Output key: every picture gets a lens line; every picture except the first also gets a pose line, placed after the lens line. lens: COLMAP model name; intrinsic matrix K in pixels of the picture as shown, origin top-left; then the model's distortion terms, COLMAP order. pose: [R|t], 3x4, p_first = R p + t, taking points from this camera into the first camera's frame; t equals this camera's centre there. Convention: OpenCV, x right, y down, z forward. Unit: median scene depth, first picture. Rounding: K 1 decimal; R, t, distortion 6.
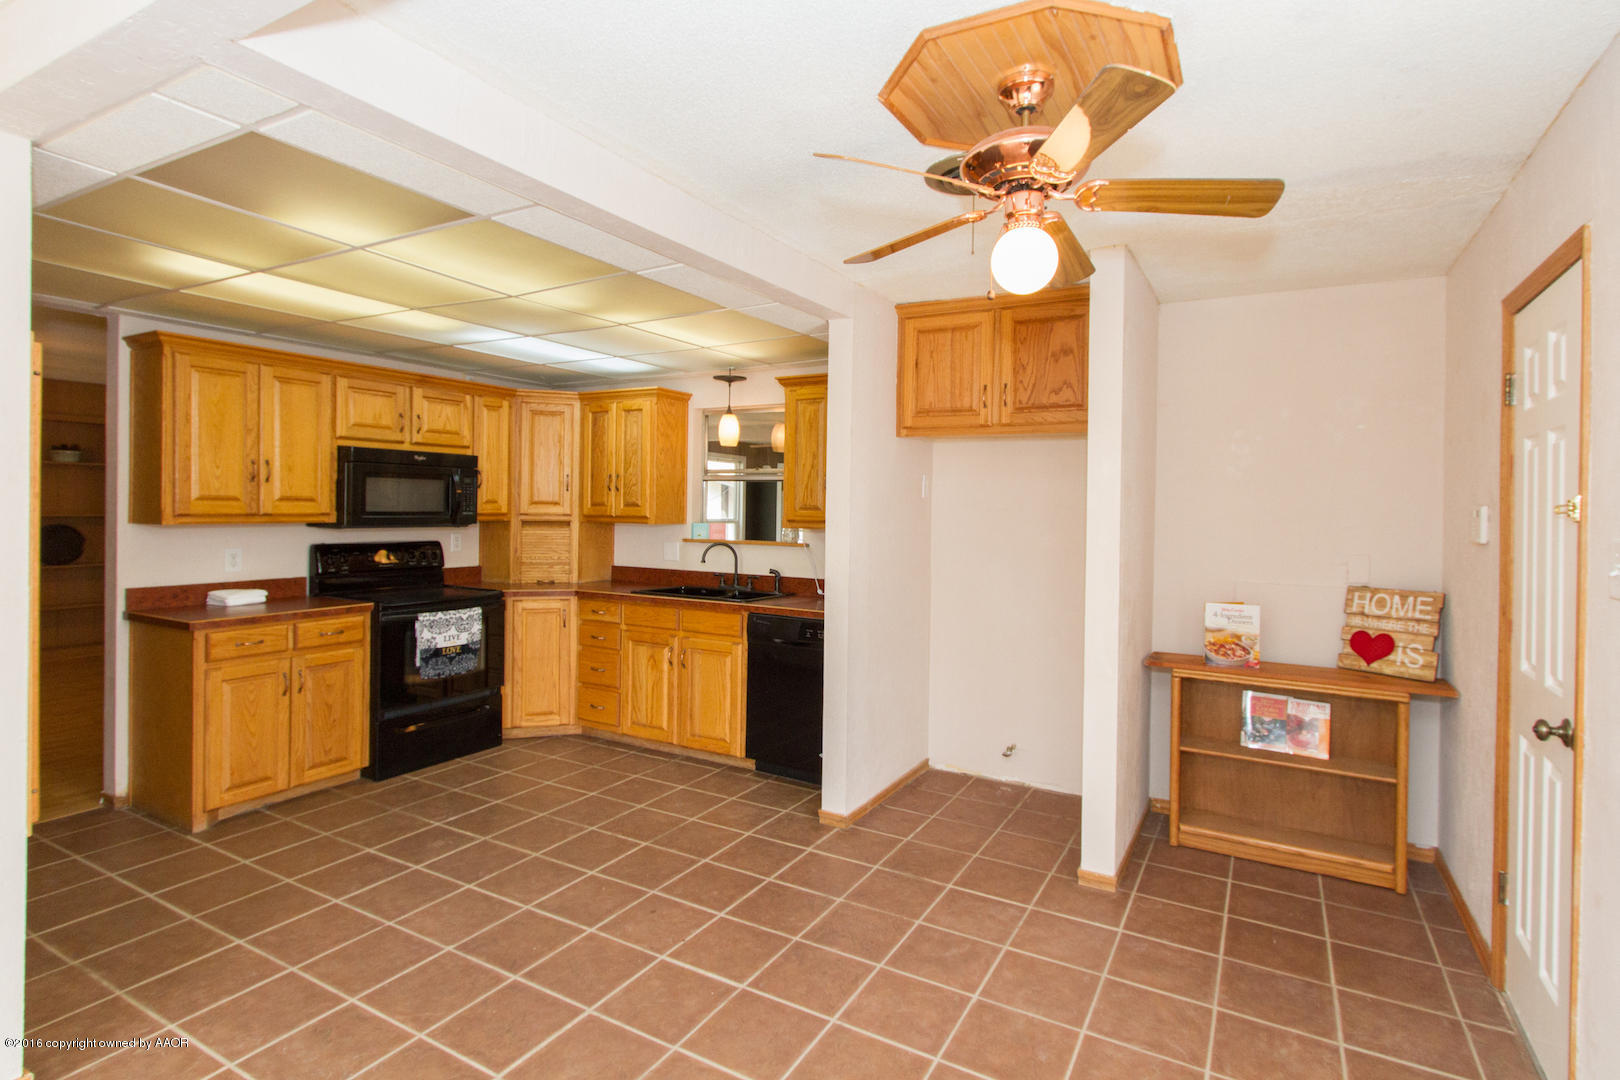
lens RADIAL K [[817.0, 0, 815.2], [0, 817.0, 509.0], [0, 0, 1]] dist [-0.000848, -0.000463]
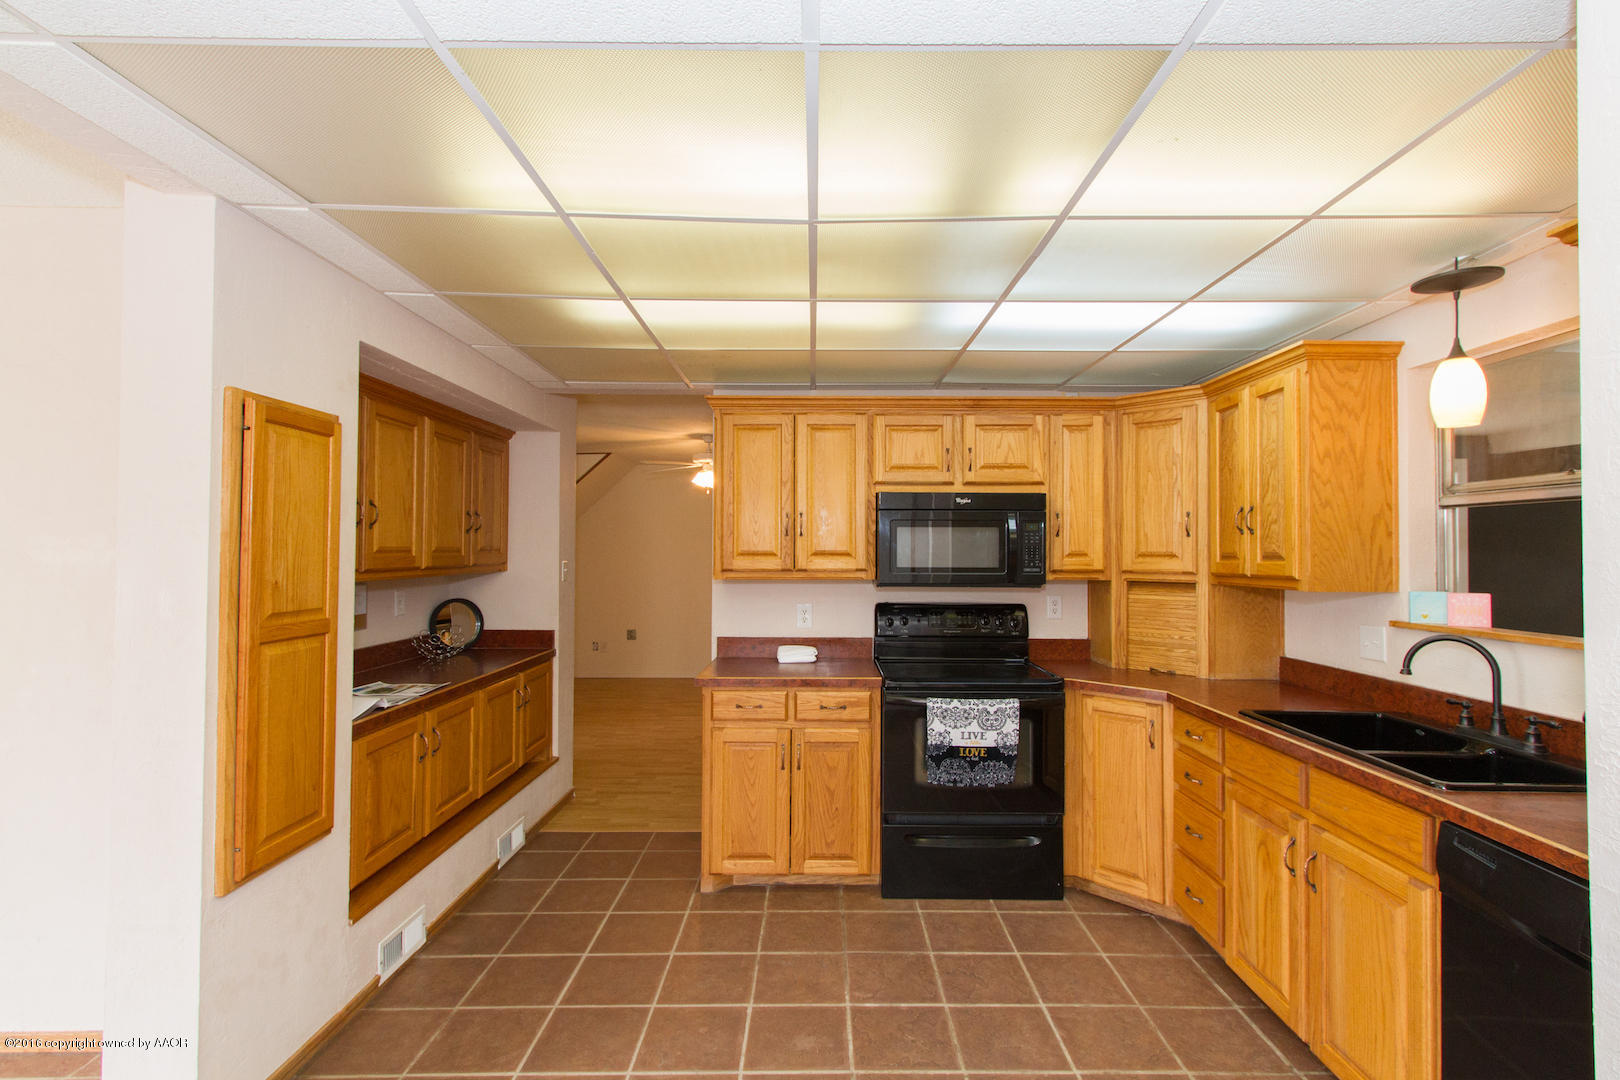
lens RADIAL K [[749.6, 0, 823.9], [0, 749.6, 537.7], [0, 0, 1]] dist [0.001561, -0.000529]
pose [[0.494923, -0.031432, -0.868368, 0.089510], [0.001033, 0.999366, -0.035585, 0.000035], [0.868936, 0.016715, 0.494642, 0.522684]]
